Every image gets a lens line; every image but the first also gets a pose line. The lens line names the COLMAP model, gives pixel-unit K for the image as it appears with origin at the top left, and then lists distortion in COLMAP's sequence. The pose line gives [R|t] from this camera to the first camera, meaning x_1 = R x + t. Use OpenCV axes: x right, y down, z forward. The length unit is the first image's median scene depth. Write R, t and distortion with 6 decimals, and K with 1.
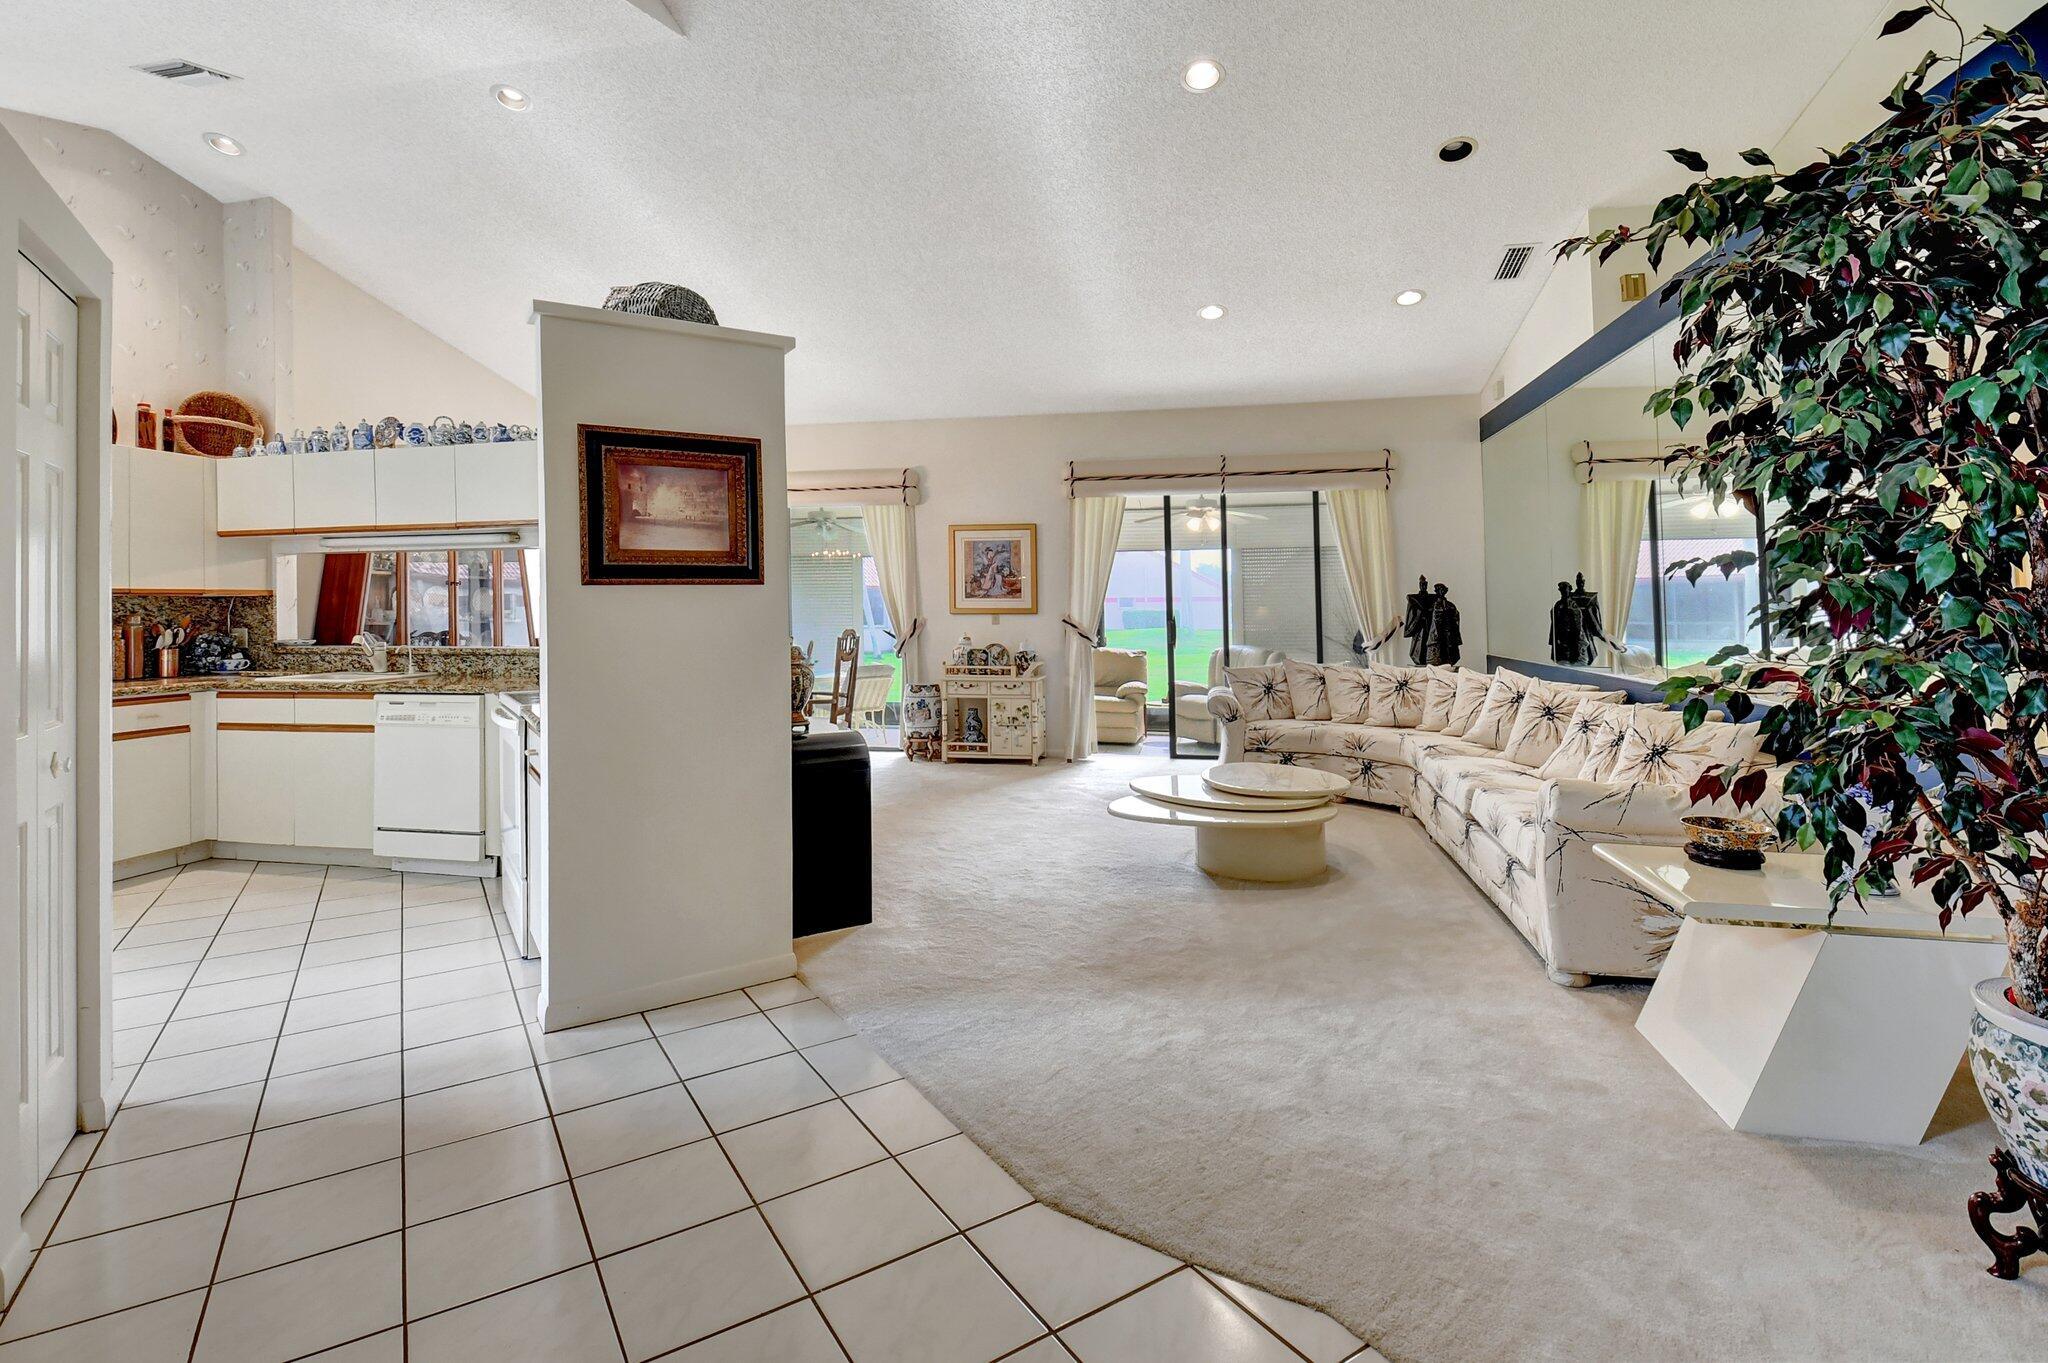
lens RADIAL K [[909.7, 0, 1003.5], [0, 909.7, 570.5], [0, 0, 1]] dist [-0.010046, -0.012220]
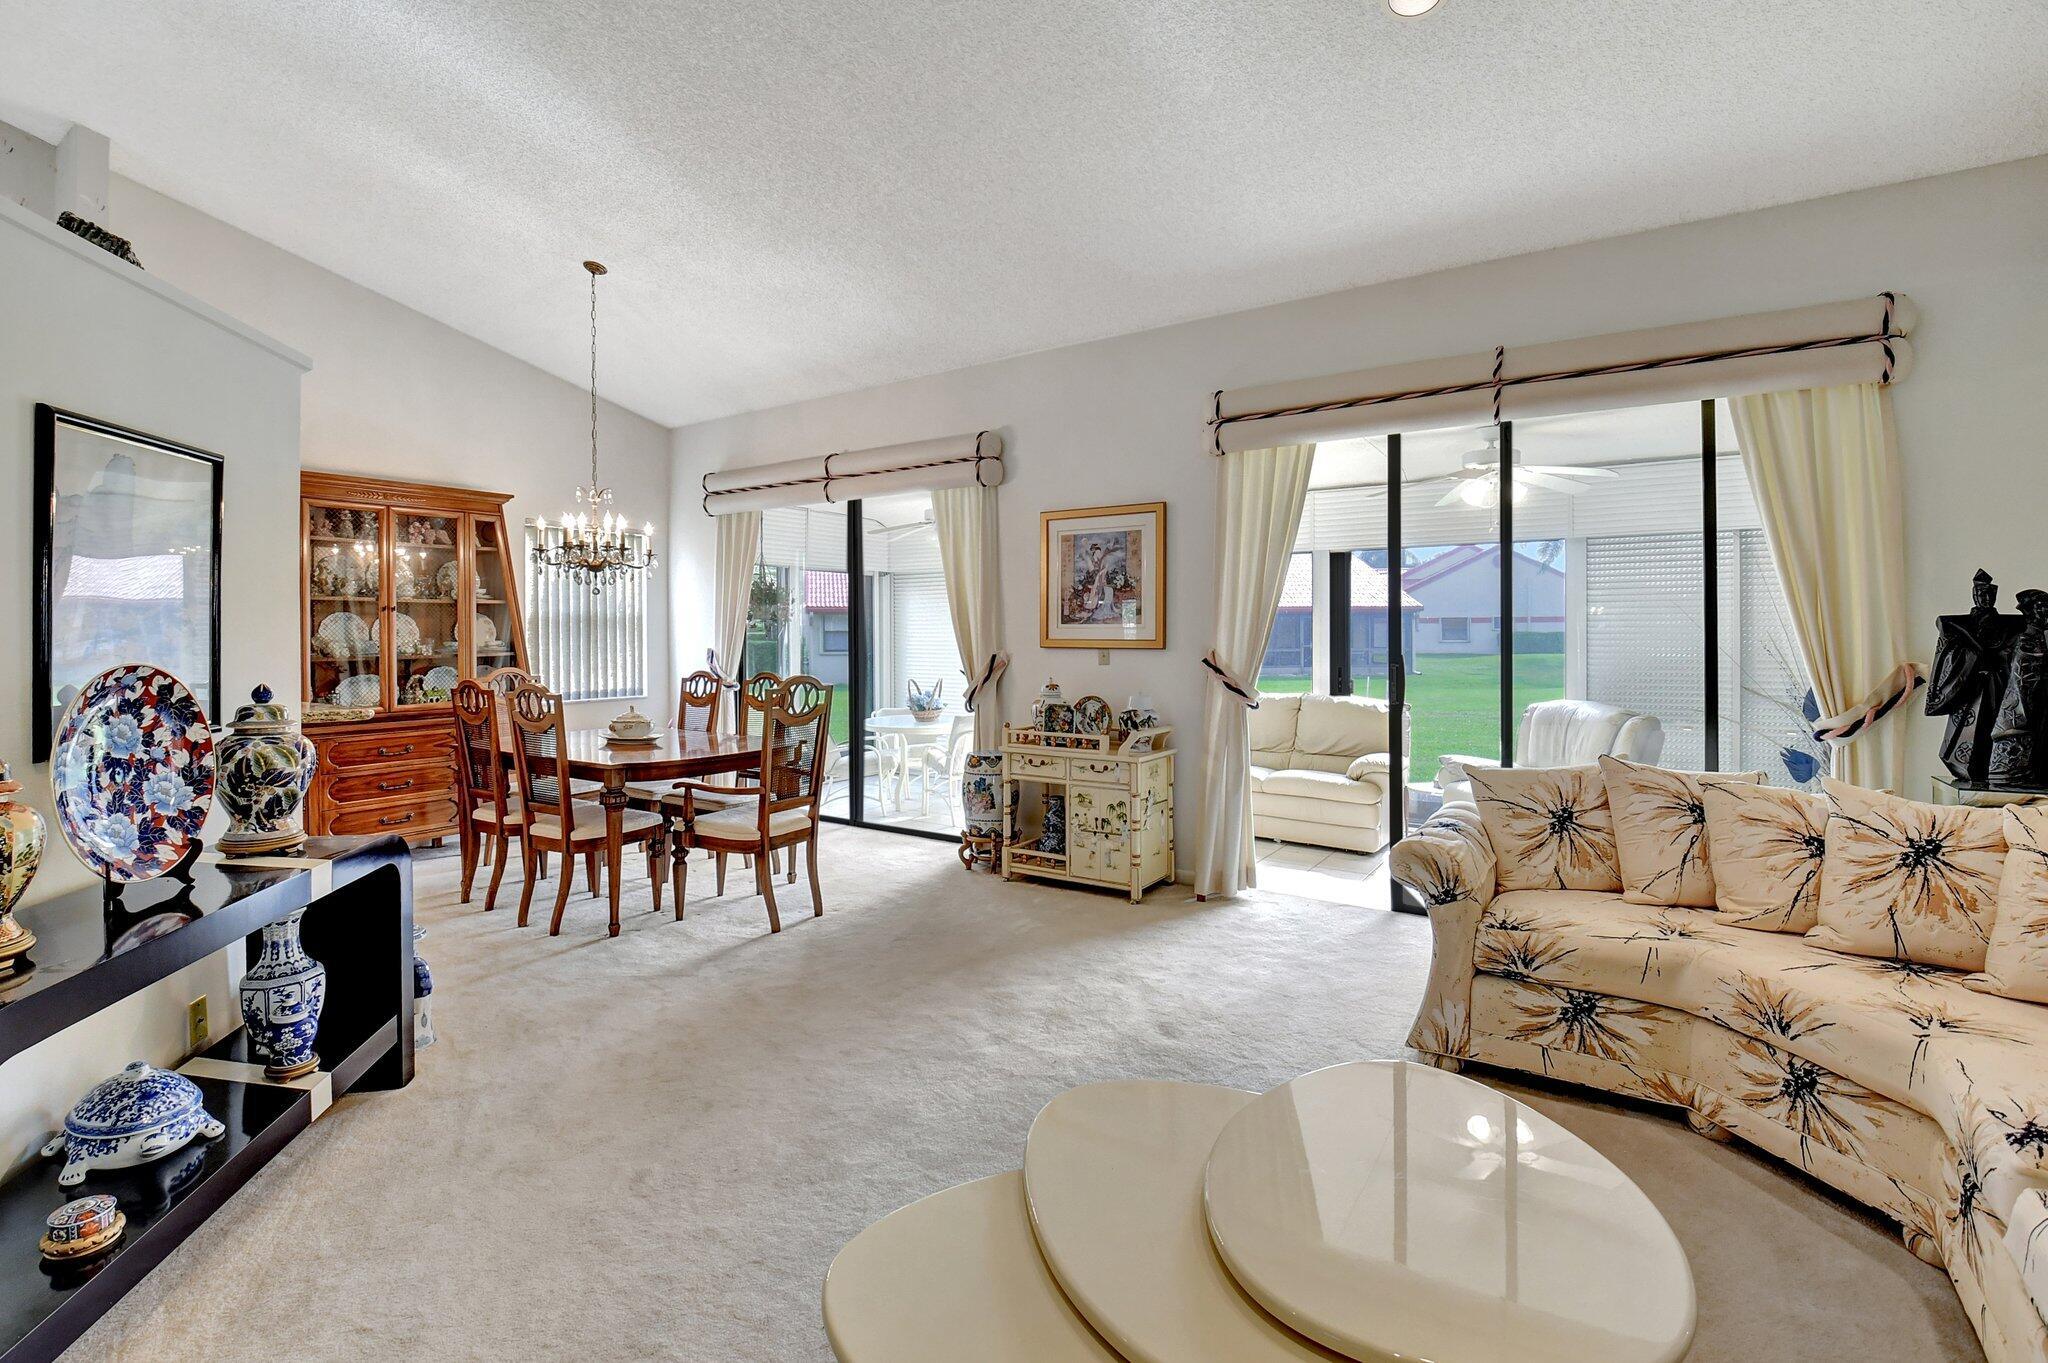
lens RADIAL K [[909.7, 0, 1014.0], [0, 909.7, 634.4], [0, 0, 1]] dist [-0.010046, -0.012220]
pose [[0.933382, 0.003287, -0.358869, 0.236098], [0.013675, 0.998906, 0.044718, 0.013001], [0.358623, -0.046647, 0.932316, 0.570505]]
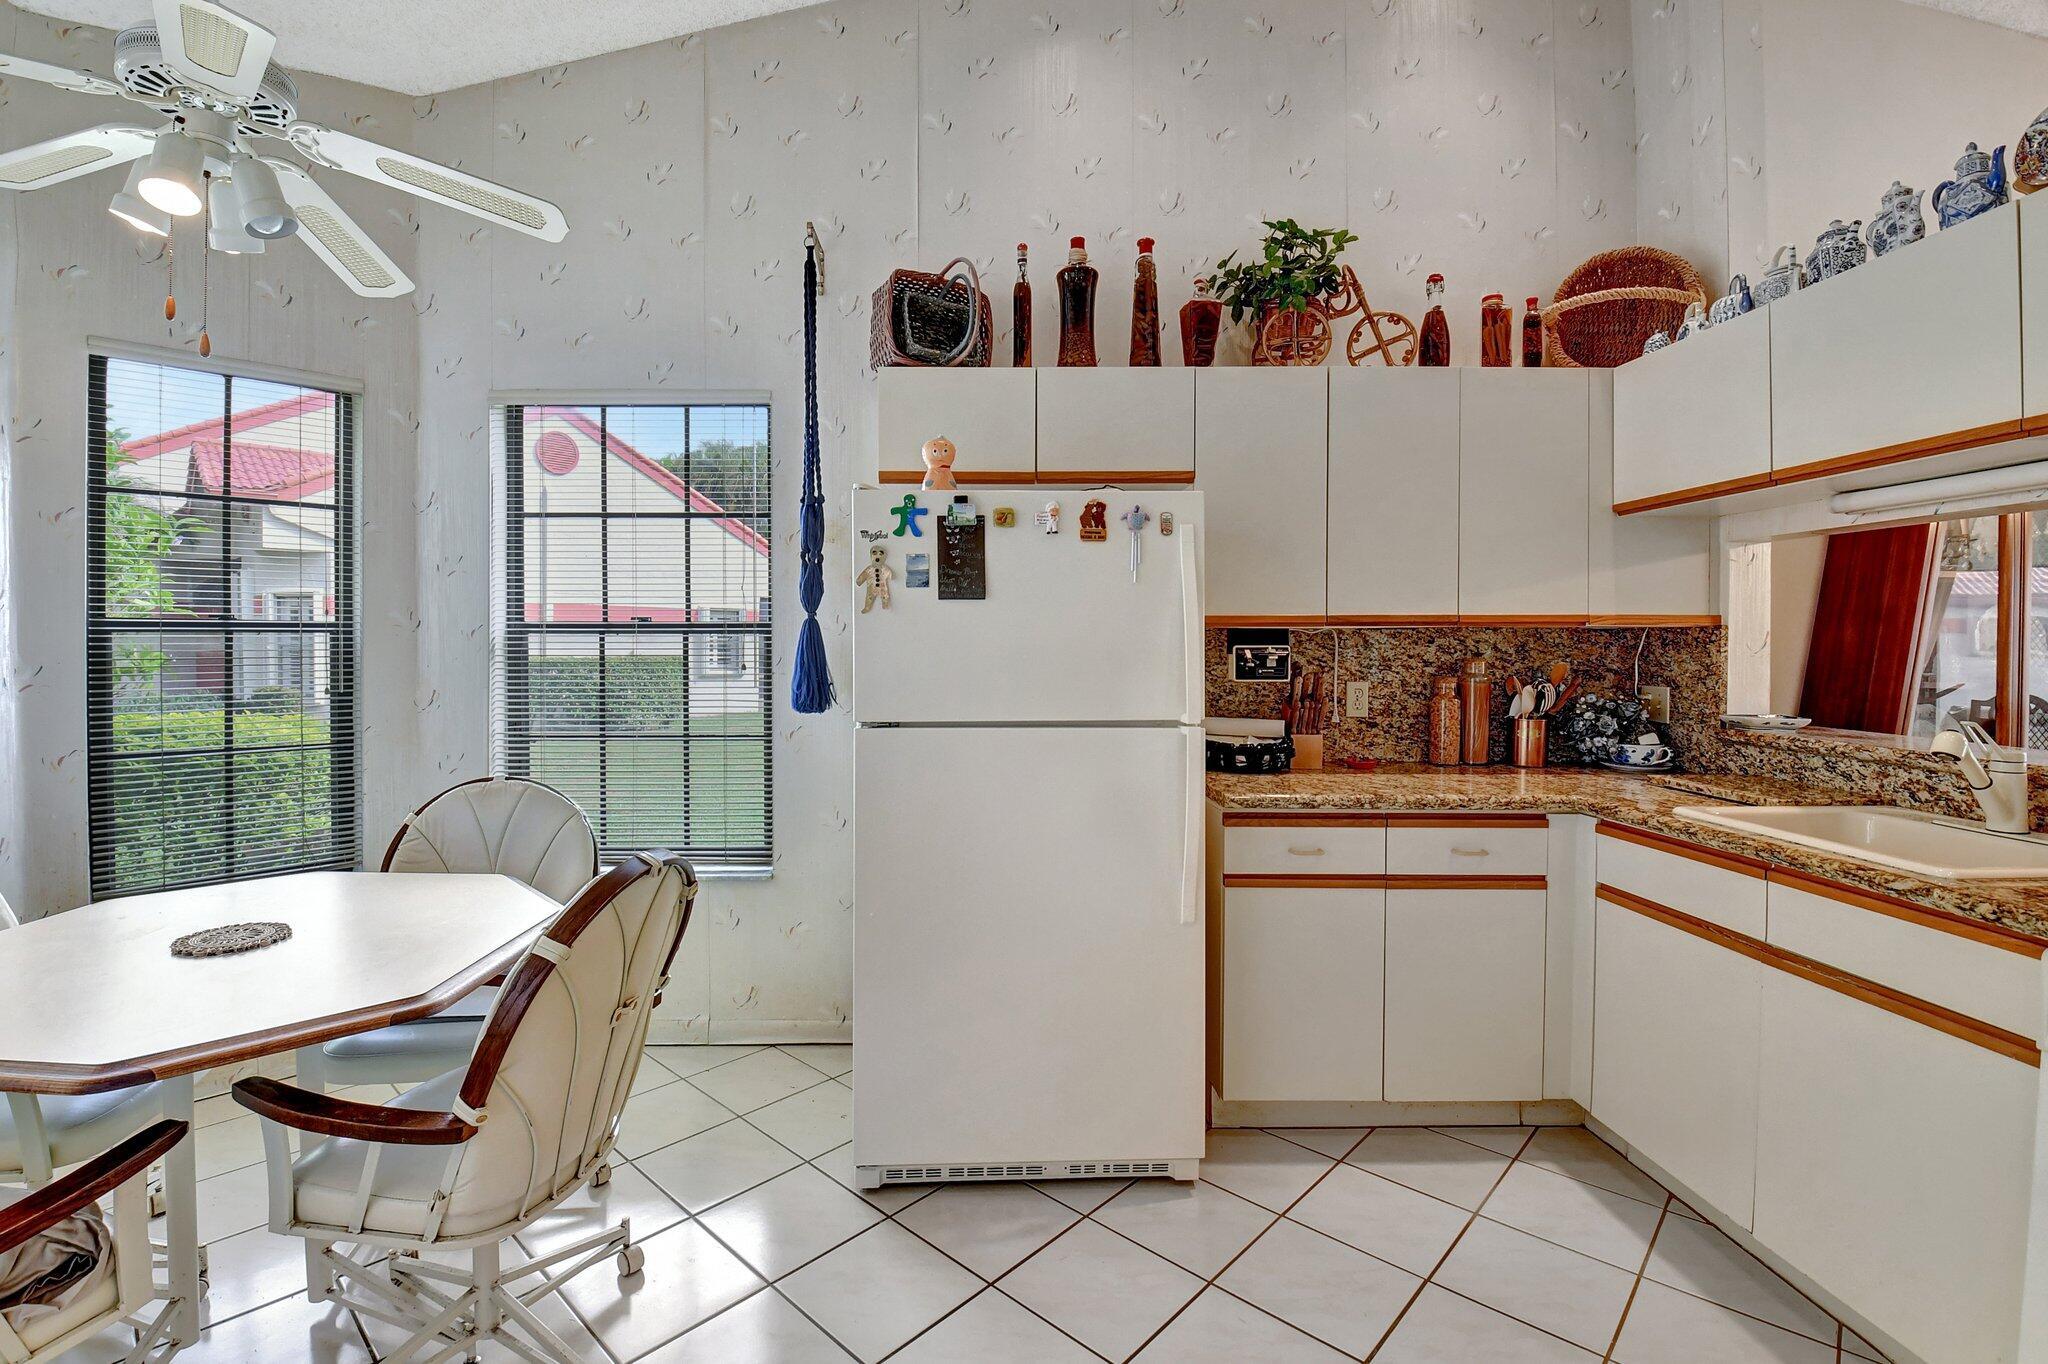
lens RADIAL K [[909.7, 0, 954.9], [0, 909.7, 690.5], [0, 0, 1]] dist [-0.010046, -0.012220]
pose [[0.186184, 0.059944, -0.980685, -0.381659], [0.033466, 0.997171, 0.067305, 0.016102], [0.981945, -0.045351, 0.183651, 0.465711]]
